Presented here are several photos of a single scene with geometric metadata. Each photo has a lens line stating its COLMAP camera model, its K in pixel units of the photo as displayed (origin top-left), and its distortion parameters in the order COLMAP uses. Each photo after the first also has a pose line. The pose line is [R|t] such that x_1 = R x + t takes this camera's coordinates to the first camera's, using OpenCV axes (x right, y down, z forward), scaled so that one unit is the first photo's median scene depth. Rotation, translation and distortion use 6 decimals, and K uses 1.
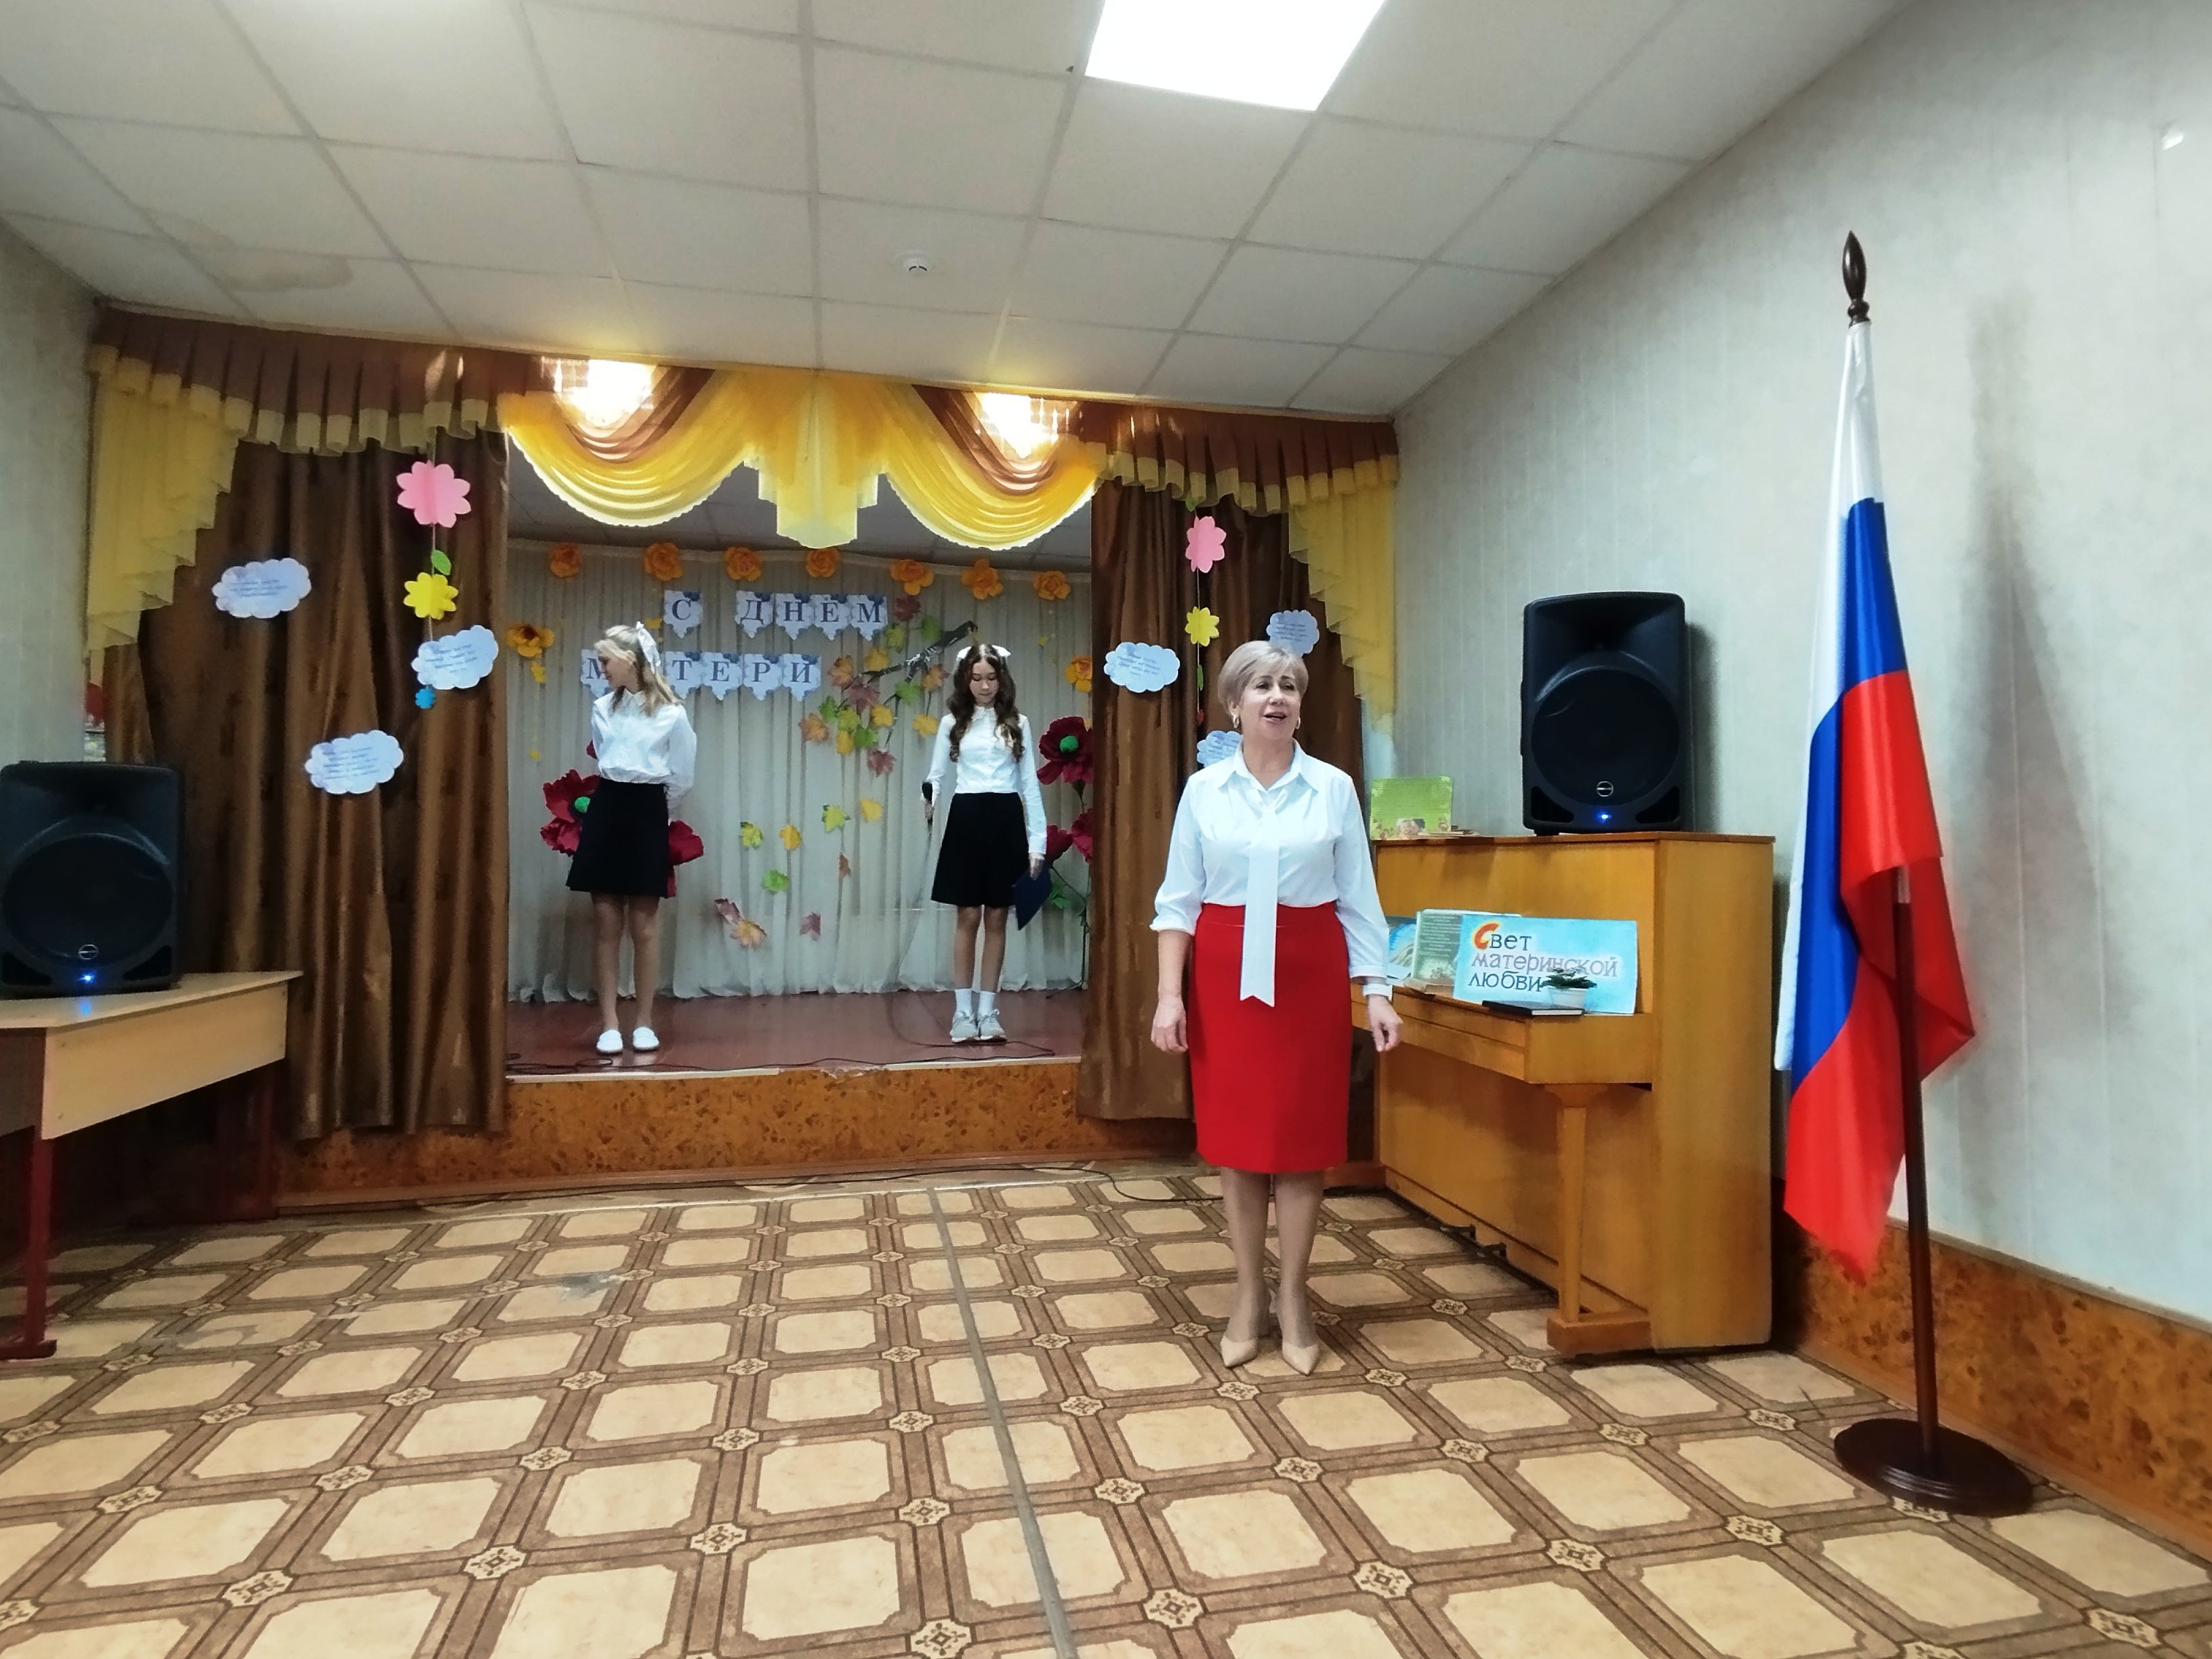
lens RADIAL K [[1183.3, 0, 1094.7], [0, 1183.3, 805.3], [0, 0, 1]] dist [0.004538, -0.000715]
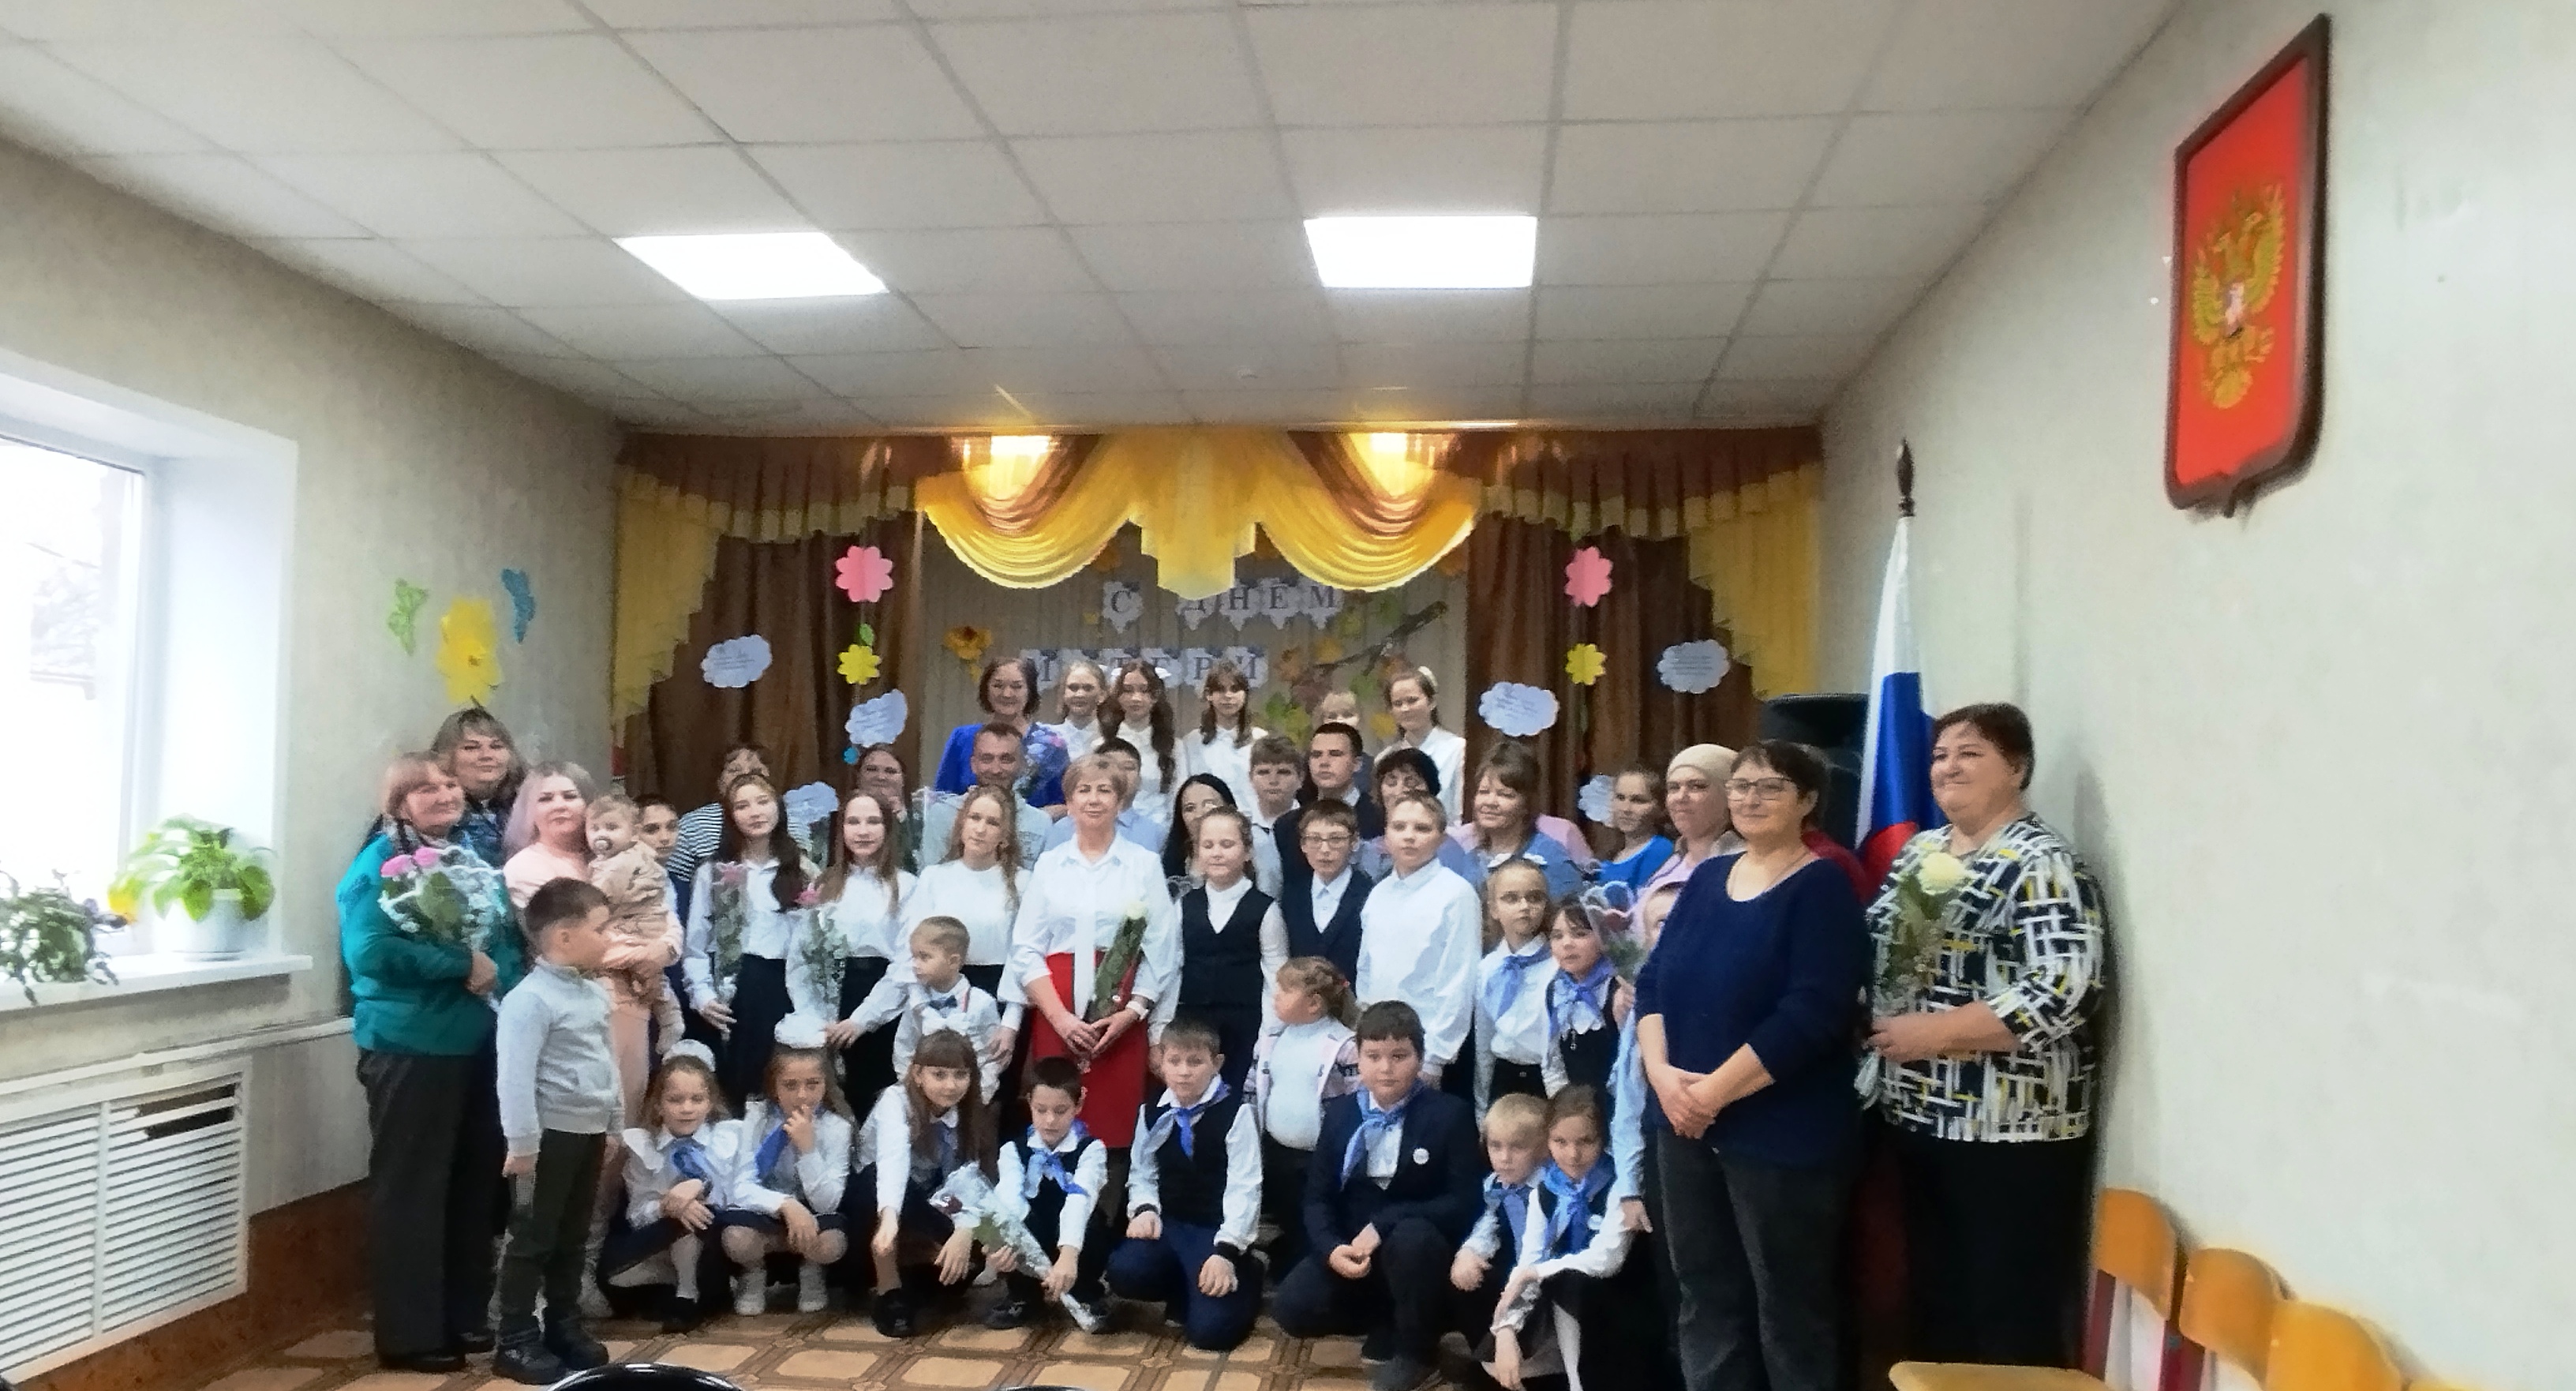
lens RADIAL K [[1992.9, 0, 1288.0], [0, 1992.9, 695.5], [0, 0, 1]] dist [-0.001823, -0.005273]
pose [[0.945671, -0.001476, -0.325123, 0.448861], [-0.000774, 0.999977, -0.006790, -0.135811], [0.325125, 0.006673, 0.945647, -0.677381]]
